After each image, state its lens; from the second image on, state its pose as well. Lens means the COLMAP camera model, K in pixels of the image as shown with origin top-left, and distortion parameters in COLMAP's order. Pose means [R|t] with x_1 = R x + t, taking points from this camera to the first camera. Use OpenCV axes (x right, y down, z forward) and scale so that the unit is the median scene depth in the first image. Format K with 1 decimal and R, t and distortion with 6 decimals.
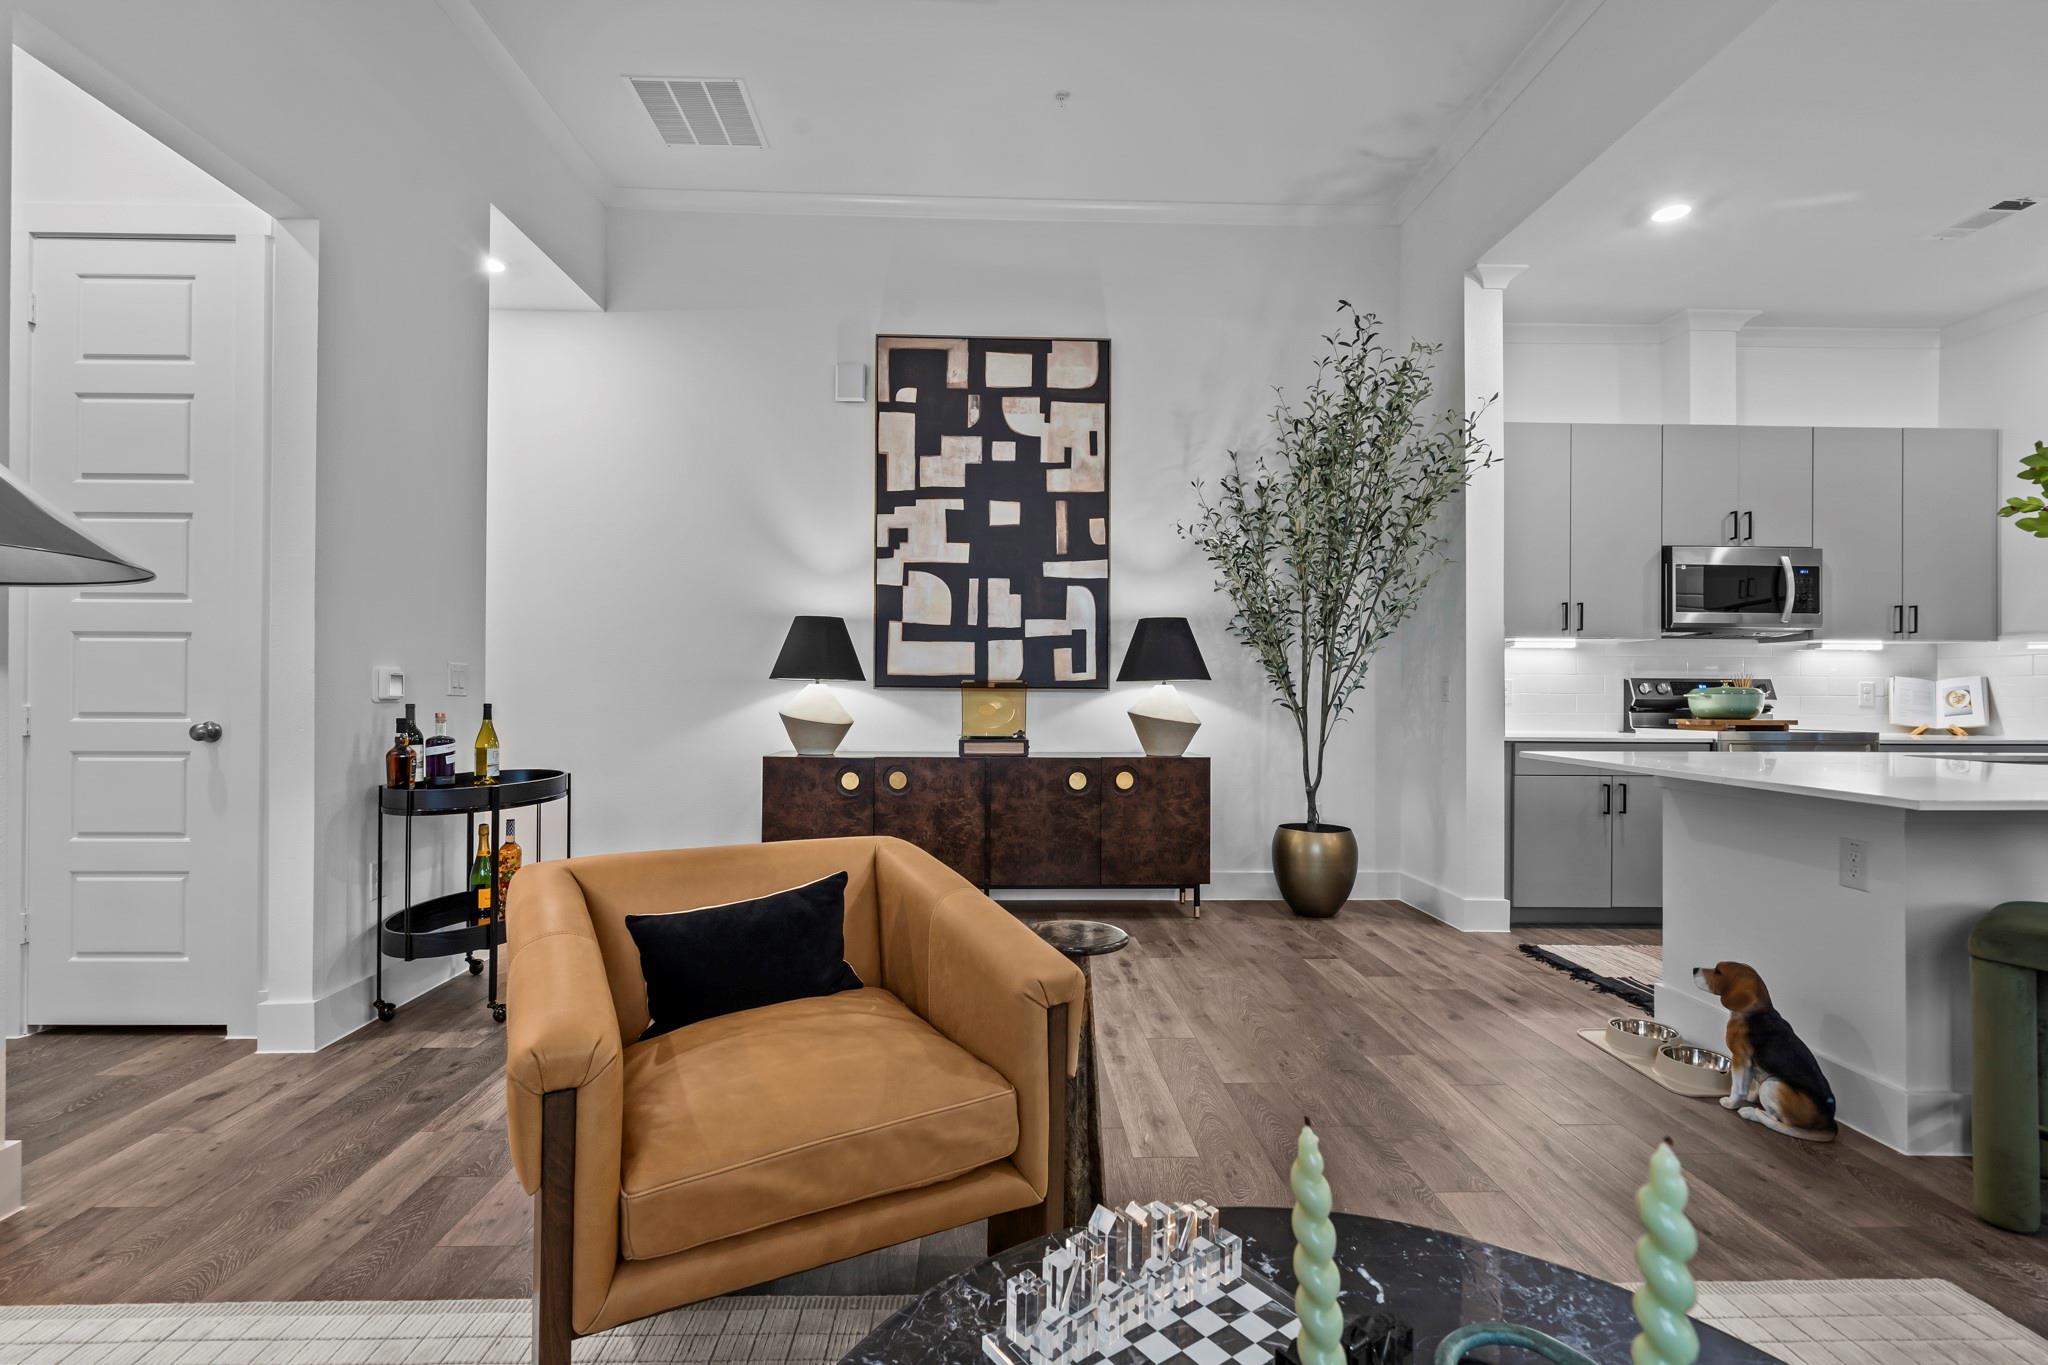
lens RADIAL K [[954.5, 0, 1032.6], [0, 954.5, 686.2], [0, 0, 1]] dist [0.000176, 0.001847]
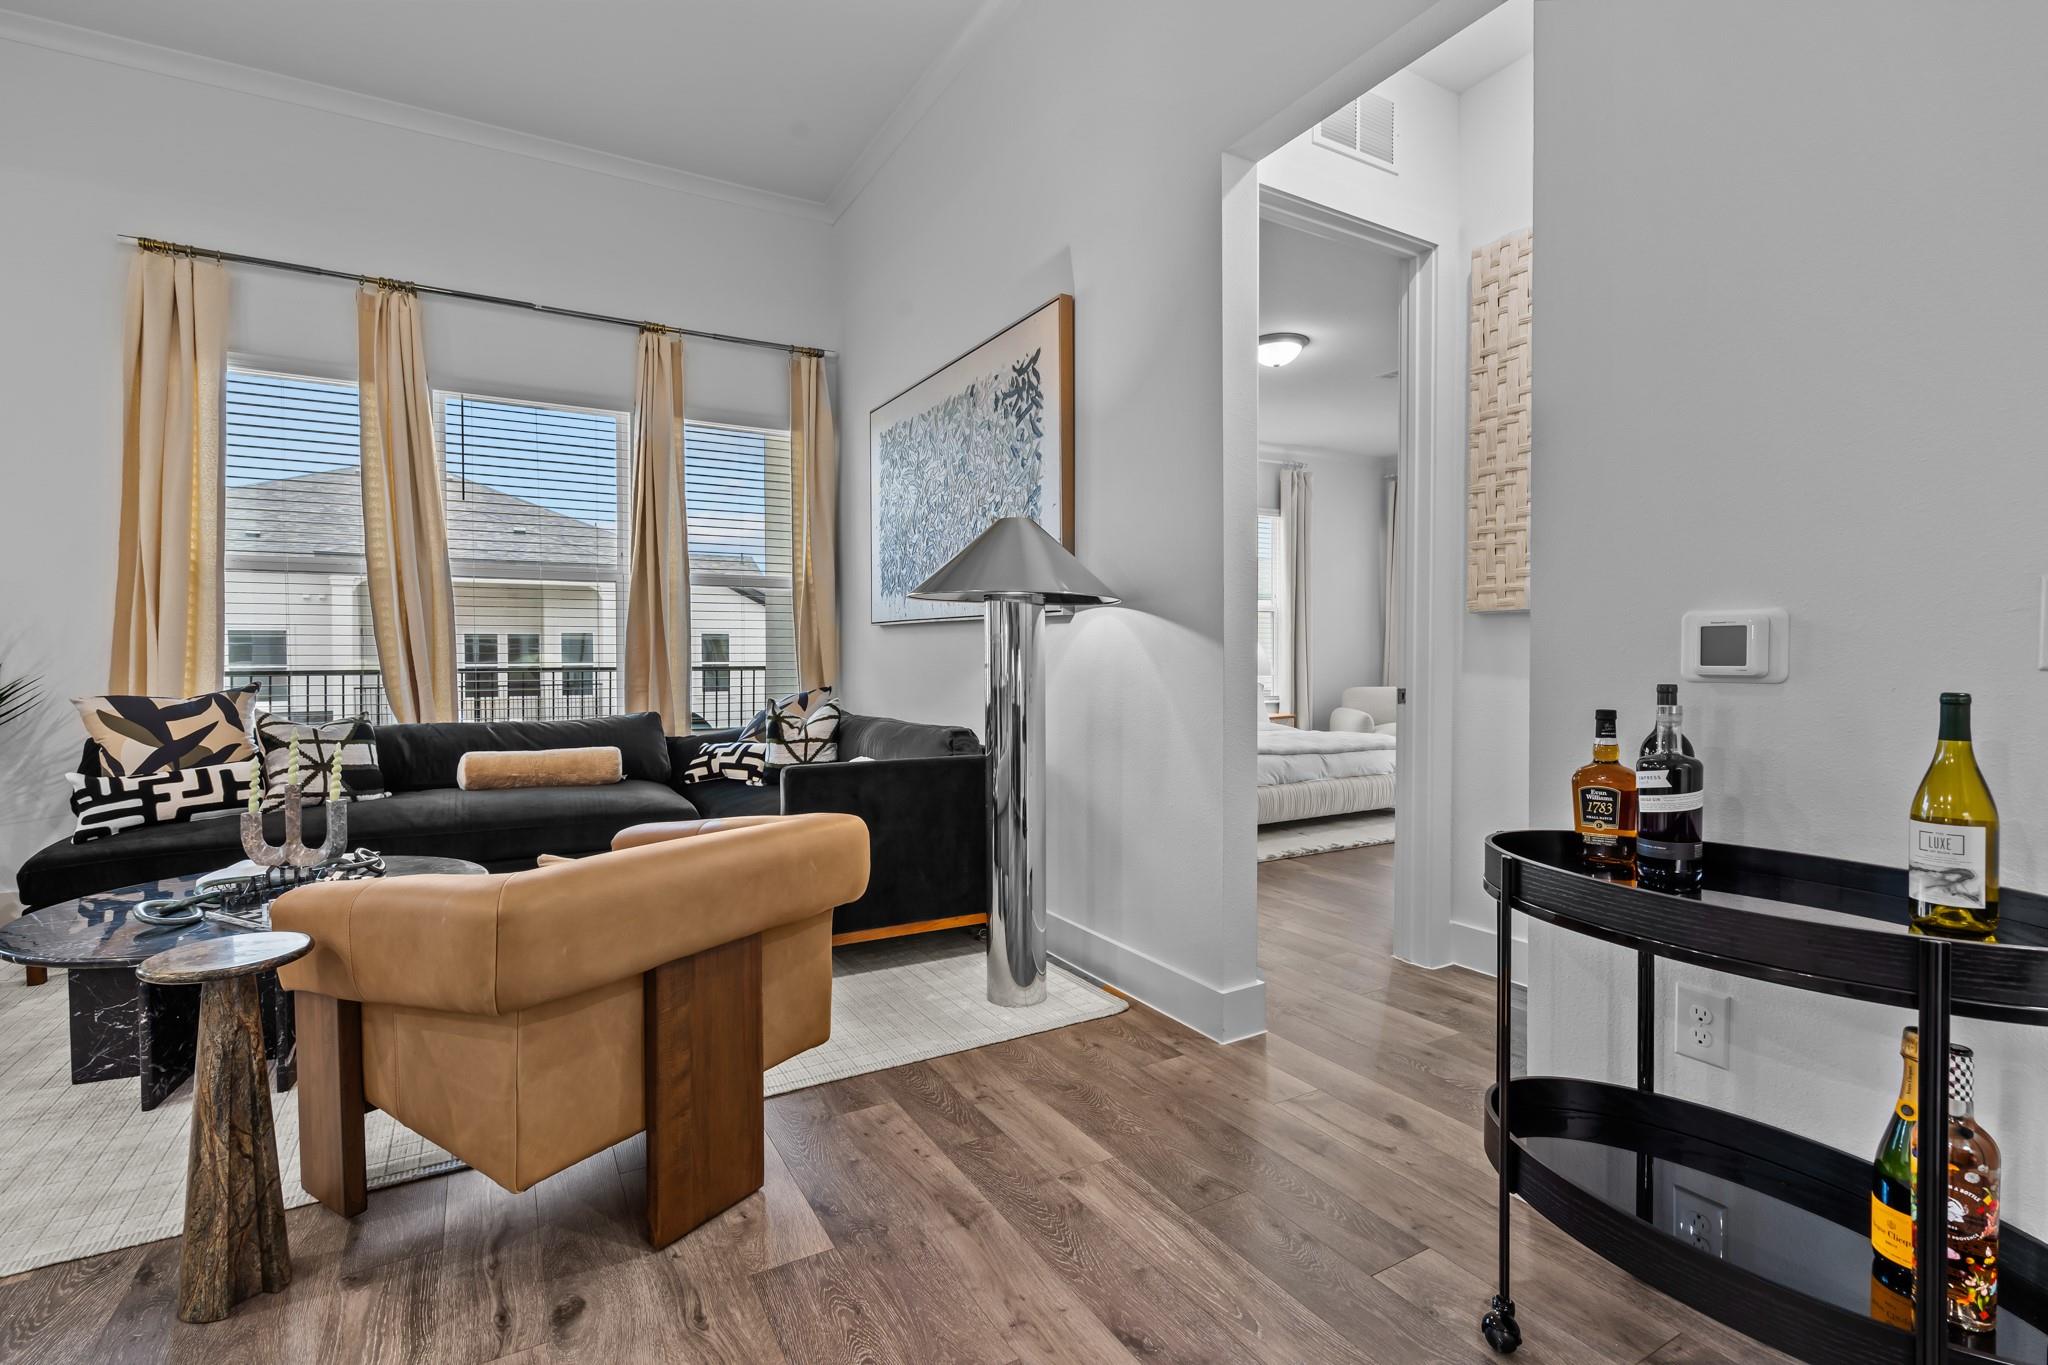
lens RADIAL K [[954.5, 0, 1068.9], [0, 954.5, 668.1], [0, 0, 1]] dist [0.000176, 0.001847]
pose [[-0.879168, -0.005390, -0.476481, -0.085368], [-0.003959, 0.999984, -0.004006, 0.007914], [0.476495, -0.001636, -0.879176, 0.825525]]
